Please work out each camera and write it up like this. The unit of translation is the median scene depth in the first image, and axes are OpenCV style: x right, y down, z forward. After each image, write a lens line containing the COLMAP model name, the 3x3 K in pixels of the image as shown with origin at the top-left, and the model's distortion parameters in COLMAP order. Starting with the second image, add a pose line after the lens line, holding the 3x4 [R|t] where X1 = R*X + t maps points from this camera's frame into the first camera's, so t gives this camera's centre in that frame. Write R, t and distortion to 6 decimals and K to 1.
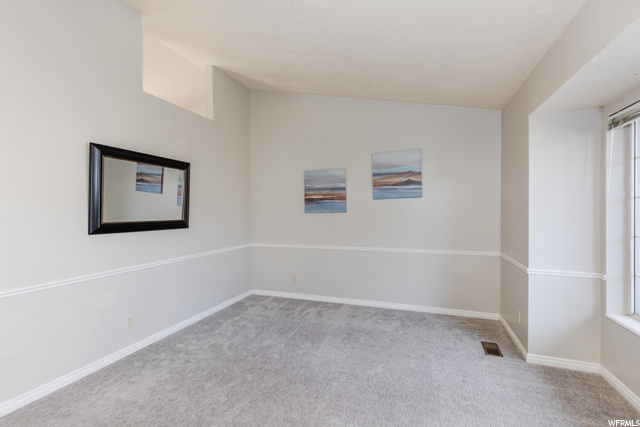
lens RADIAL K [[293.5, 0, 320.0], [0, 293.5, 213.5], [0, 0, 1]] dist [0.014017, -0.000315]
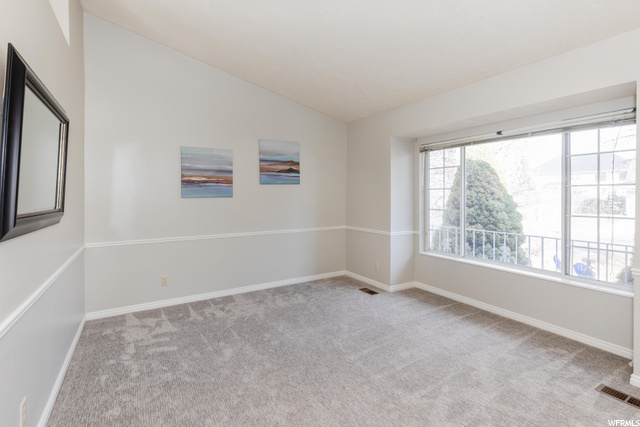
lens RADIAL K [[299.9, 0, 315.6], [0, 299.9, 196.4], [0, 0, 1]] dist [0.011764, -0.000471]
pose [[0.622134, 0.004410, 0.782898, -0.531207], [0.004058, 0.999953, -0.008857, 0.003994], [-0.782900, 0.008687, 0.622087, 0.206480]]
